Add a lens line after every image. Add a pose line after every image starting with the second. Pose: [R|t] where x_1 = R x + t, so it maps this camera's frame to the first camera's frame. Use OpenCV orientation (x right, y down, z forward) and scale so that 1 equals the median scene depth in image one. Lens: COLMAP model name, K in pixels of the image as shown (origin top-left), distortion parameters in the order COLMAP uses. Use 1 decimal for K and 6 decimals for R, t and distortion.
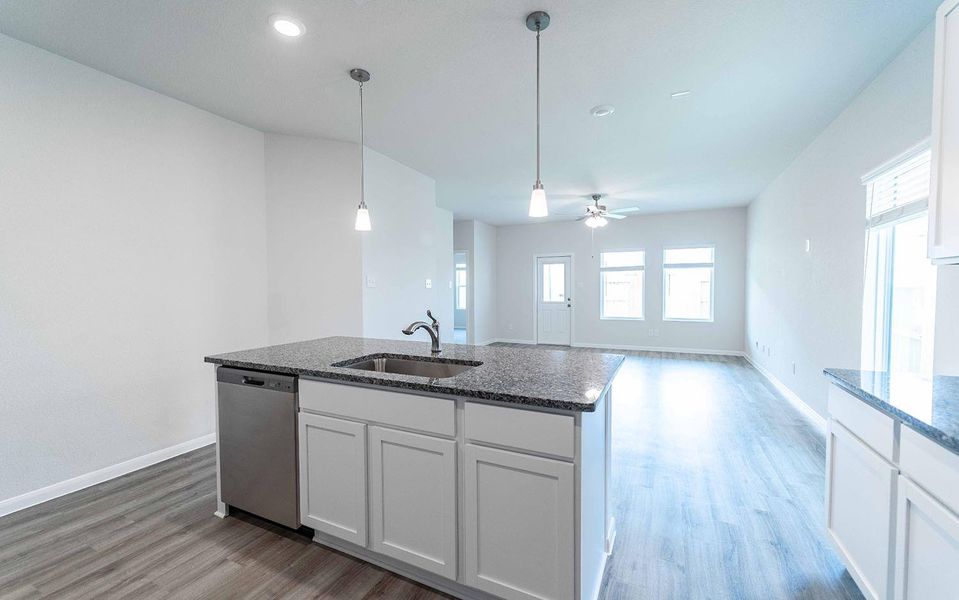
lens RADIAL K [[386.9, 0, 481.6], [0, 386.9, 303.3], [0, 0, 1]] dist [-0.000119, -0.000734]
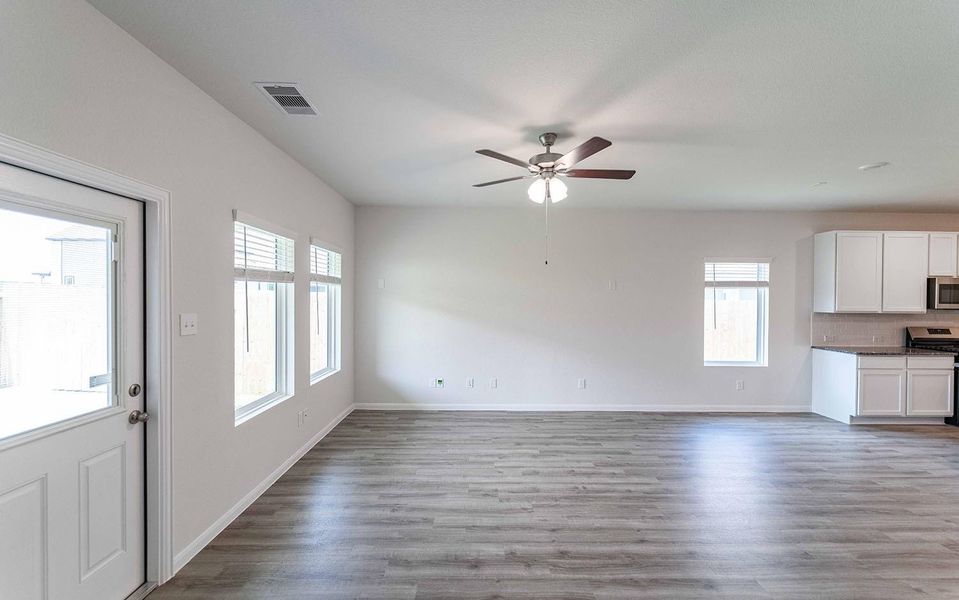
lens RADIAL K [[386.9, 0, 481.6], [0, 386.9, 303.3], [0, 0, 1]] dist [-0.000119, -0.000734]
pose [[-0.442425, -0.009244, 0.896758, -0.083196], [0.027581, 0.999334, 0.023909, -0.076096], [-0.896381, 0.035311, -0.441875, 1.144734]]
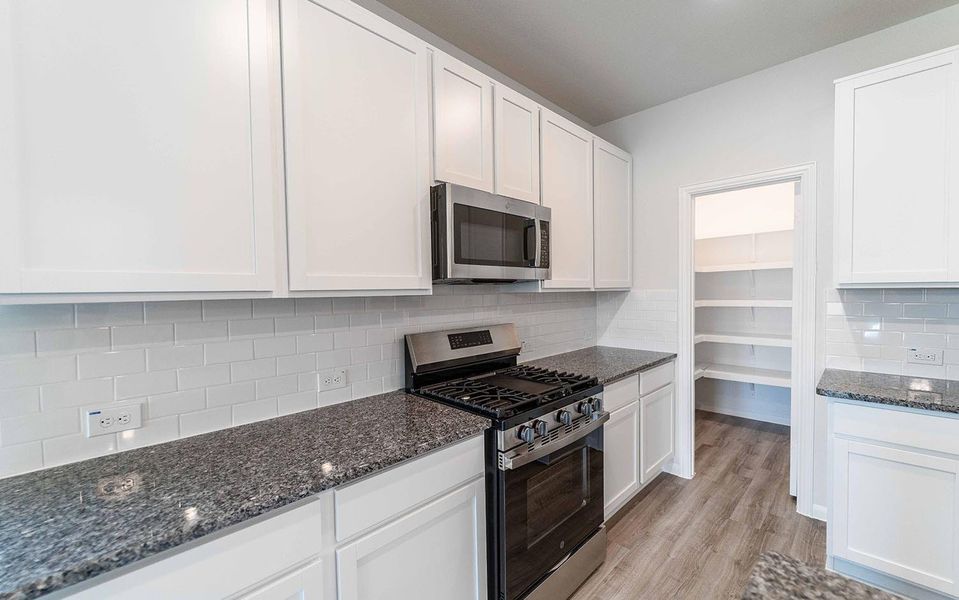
lens RADIAL K [[386.9, 0, 481.6], [0, 386.9, 303.3], [0, 0, 1]] dist [-0.000119, -0.000734]
pose [[-0.946327, 0.007969, 0.323113, 0.090888], [0.030574, 0.997420, 0.064946, -0.026126], [-0.321762, 0.071339, -0.944129, 0.294857]]
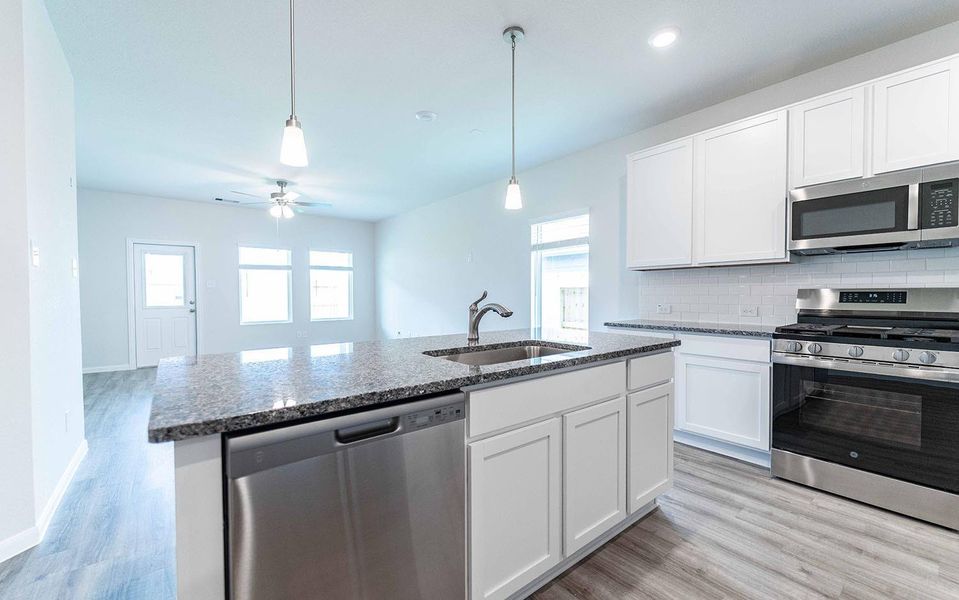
lens RADIAL K [[386.9, 0, 481.6], [0, 386.9, 303.3], [0, 0, 1]] dist [-0.000119, -0.000734]
pose [[0.427817, -0.017688, 0.903692, -0.278149], [0.035932, 0.999351, 0.002549, 0.012811], [-0.903151, 0.031381, 0.428175, 0.189196]]
